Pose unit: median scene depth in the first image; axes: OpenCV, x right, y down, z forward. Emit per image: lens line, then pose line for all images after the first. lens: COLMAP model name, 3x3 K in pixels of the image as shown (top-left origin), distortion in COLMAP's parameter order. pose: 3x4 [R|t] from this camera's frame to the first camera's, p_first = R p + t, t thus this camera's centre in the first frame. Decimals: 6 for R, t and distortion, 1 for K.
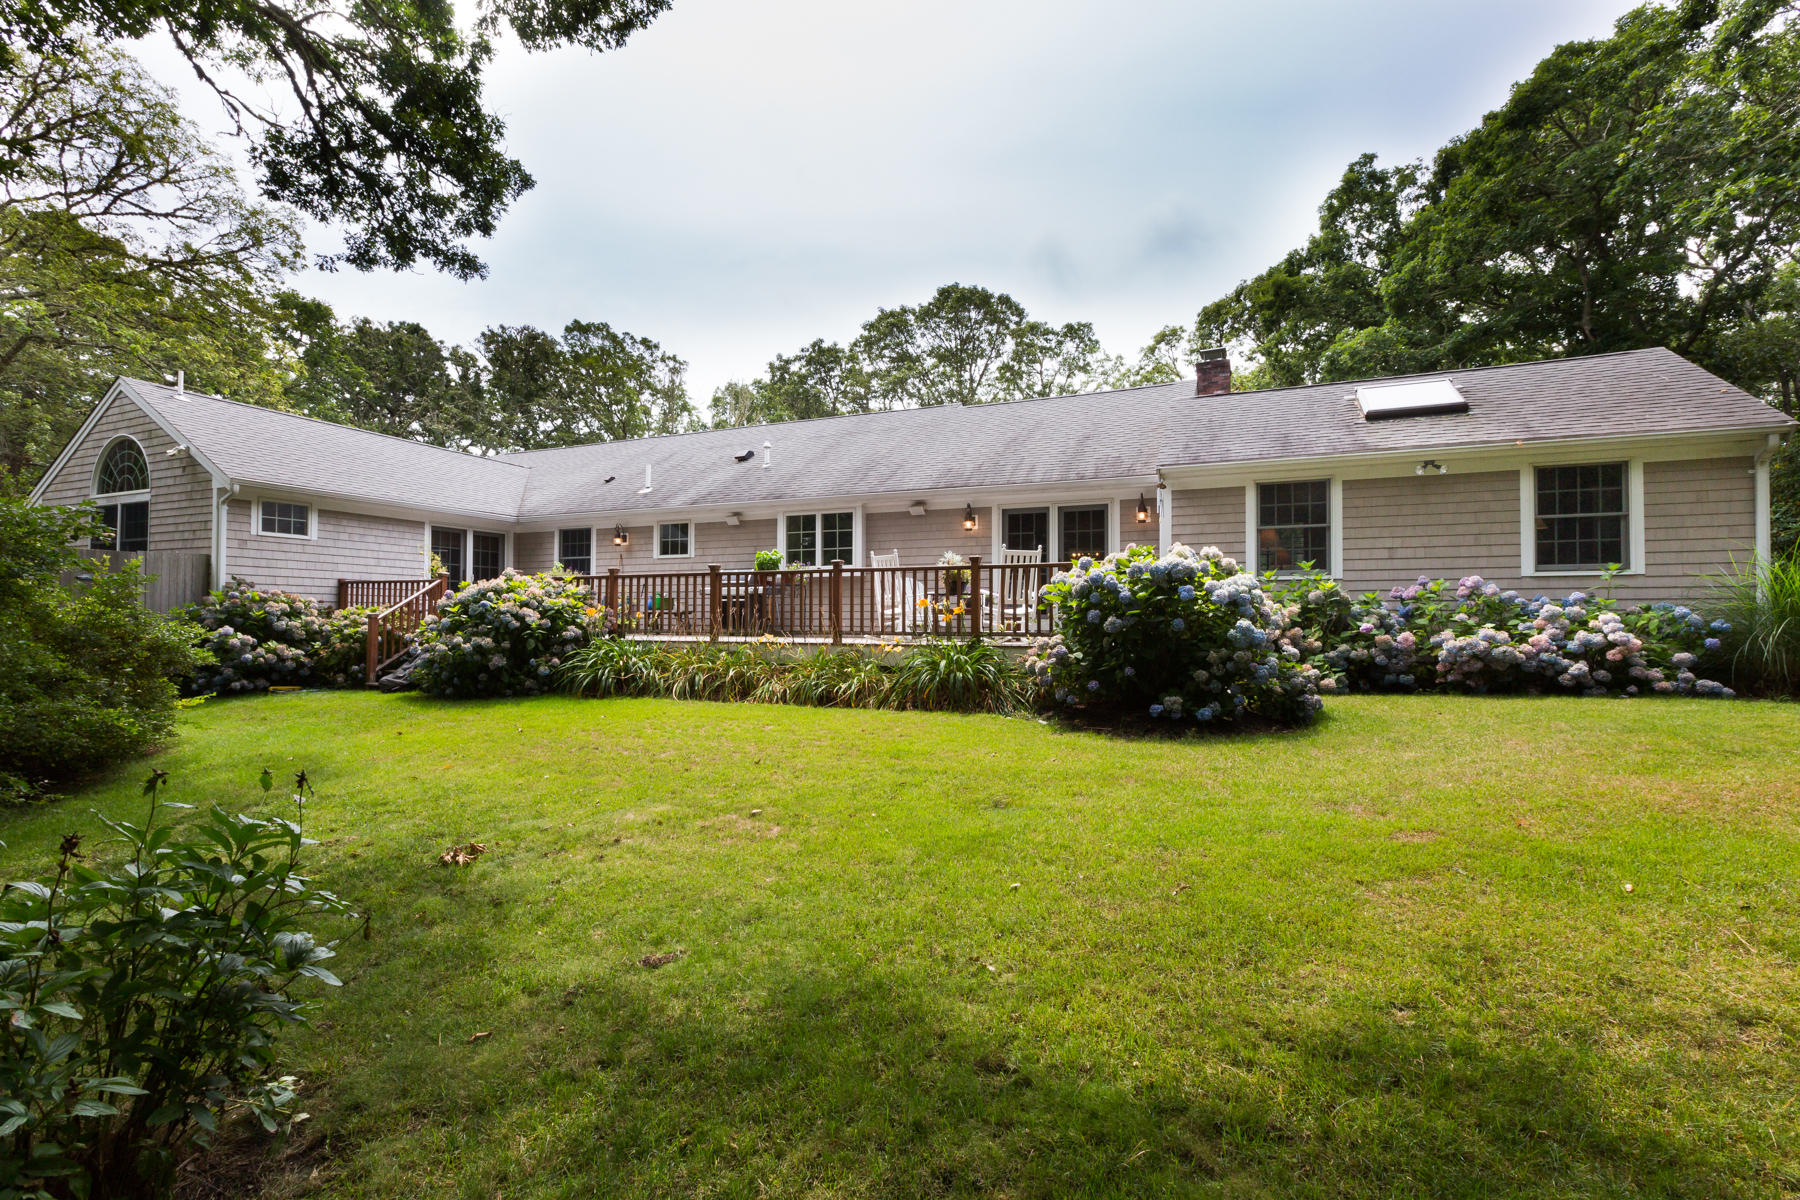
lens RADIAL K [[821.3, 0, 907.7], [0, 821.3, 600.2], [0, 0, 1]] dist [0.003414, -0.000096]
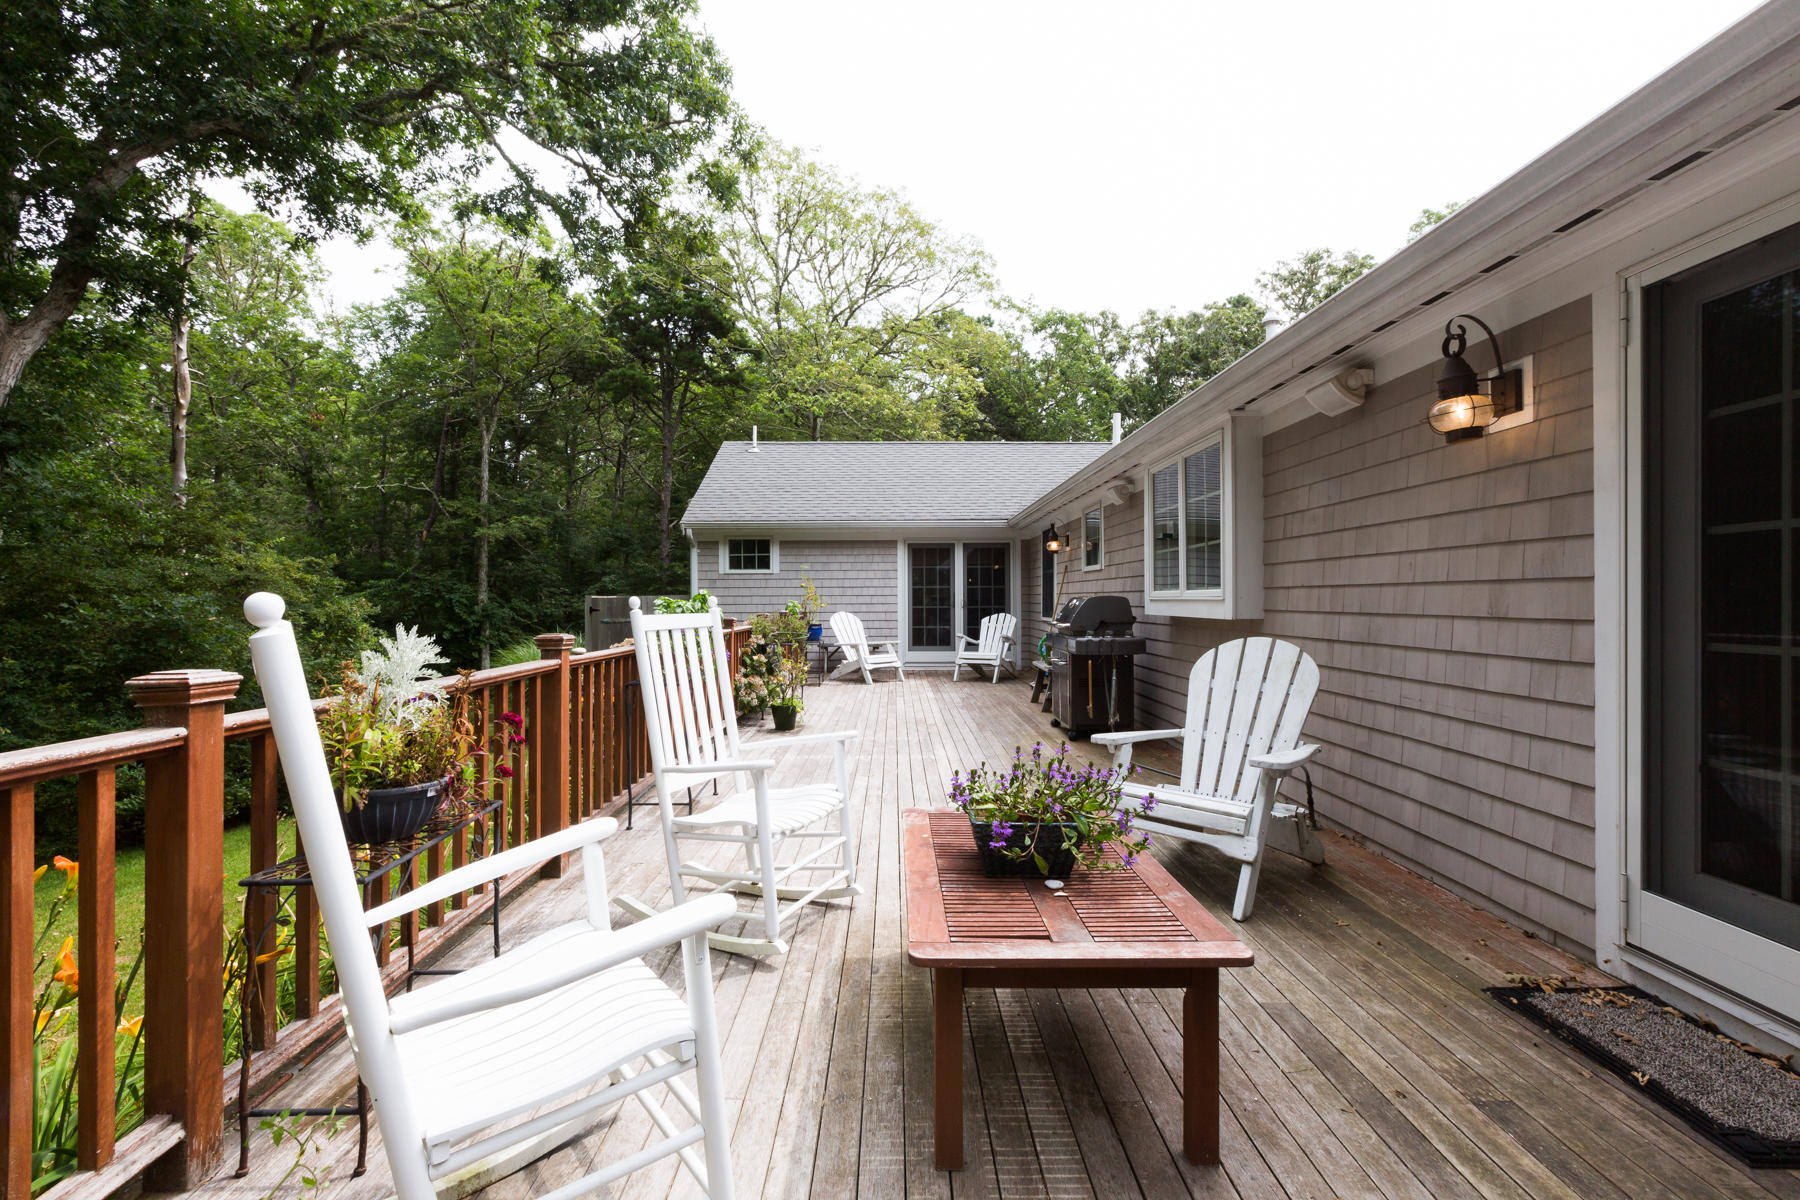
lens RADIAL K [[808.6, 0, 900.0], [0, 808.6, 600.0], [0, 0, 1]] dist [0.000569, -0.000242]
pose [[0.371262, 0.000084, -0.928528, 0.210048], [0.028231, 0.999537, 0.011379, -0.046803], [0.928099, -0.030438, 0.371087, 0.752190]]
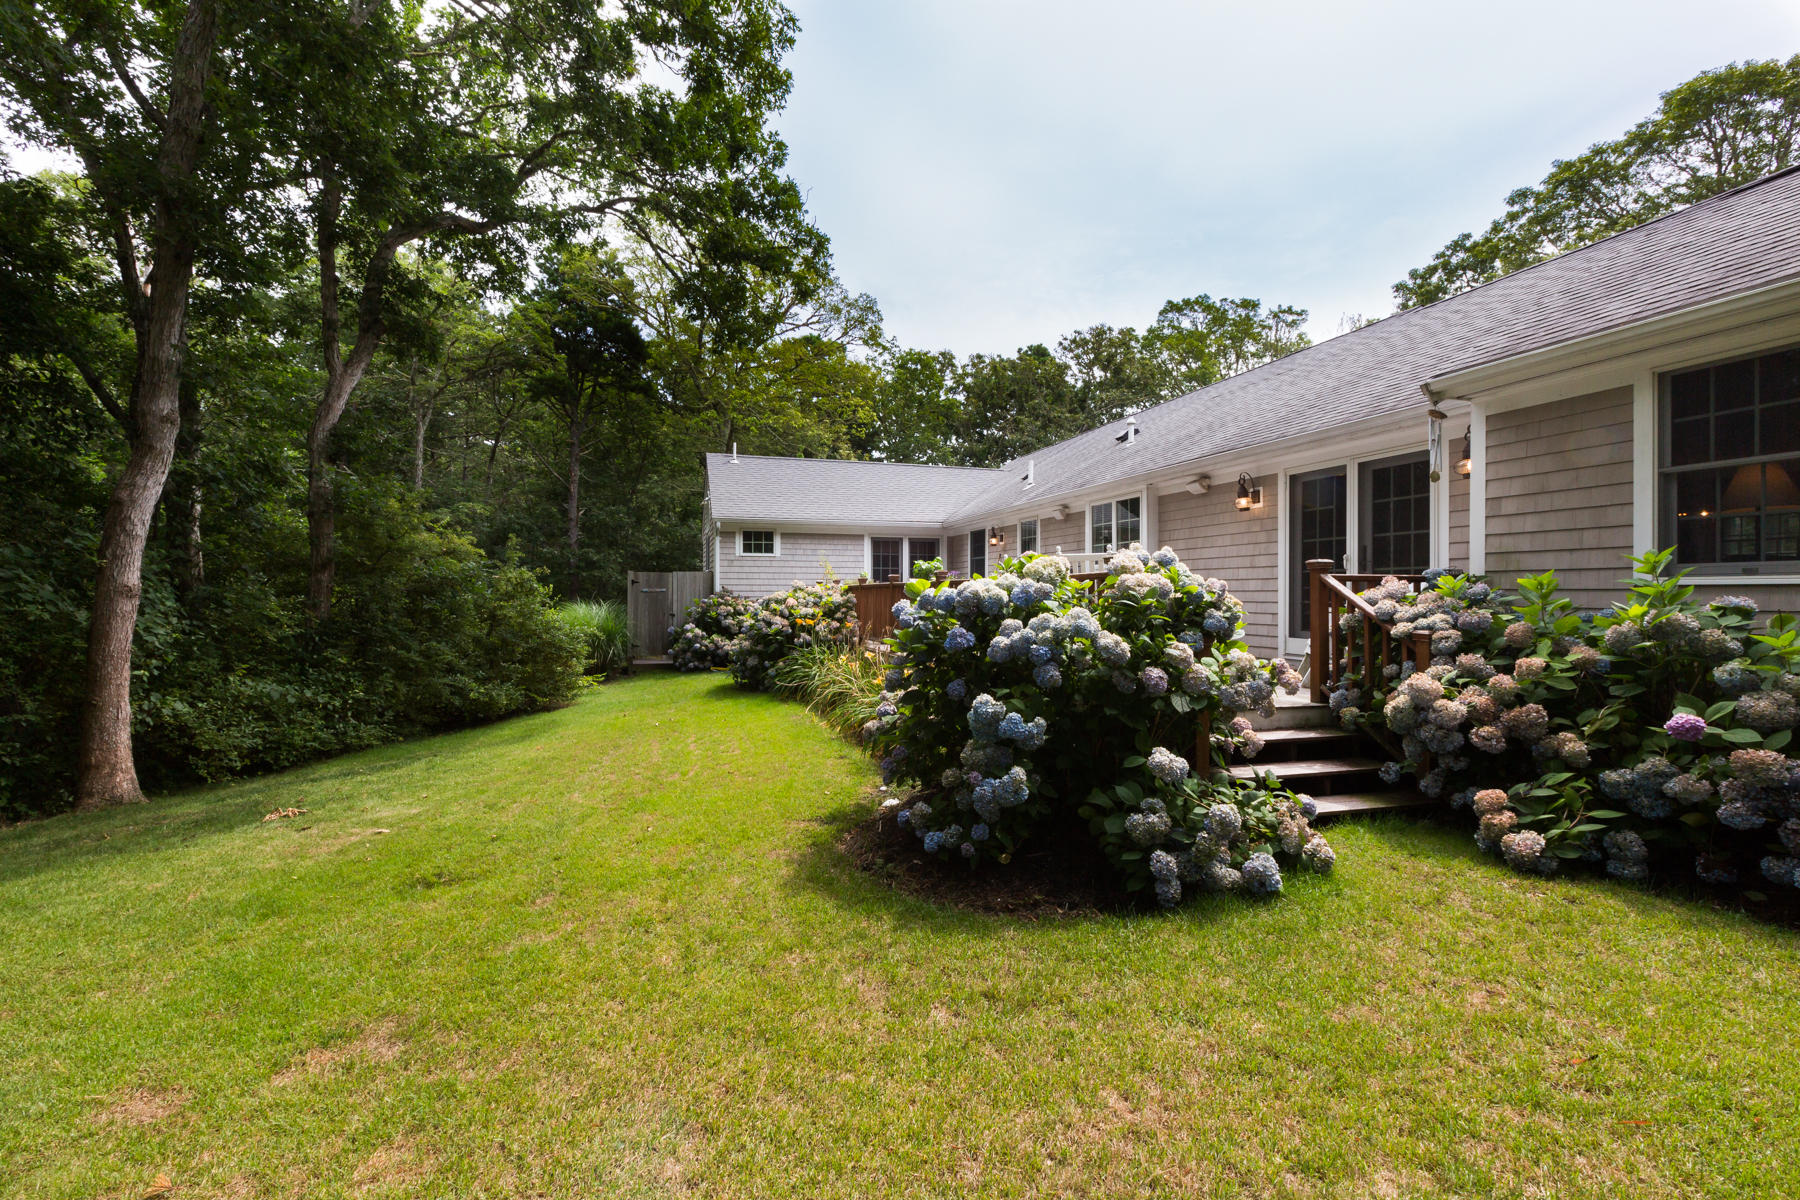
lens RADIAL K [[821.3, 0, 907.7], [0, 821.3, 600.2], [0, 0, 1]] dist [0.003414, -0.000096]
pose [[0.626877, 0.006909, -0.779087, 0.427509], [0.018929, 0.999530, 0.024096, -0.029405], [0.778888, -0.029853, 0.626452, 0.317772]]
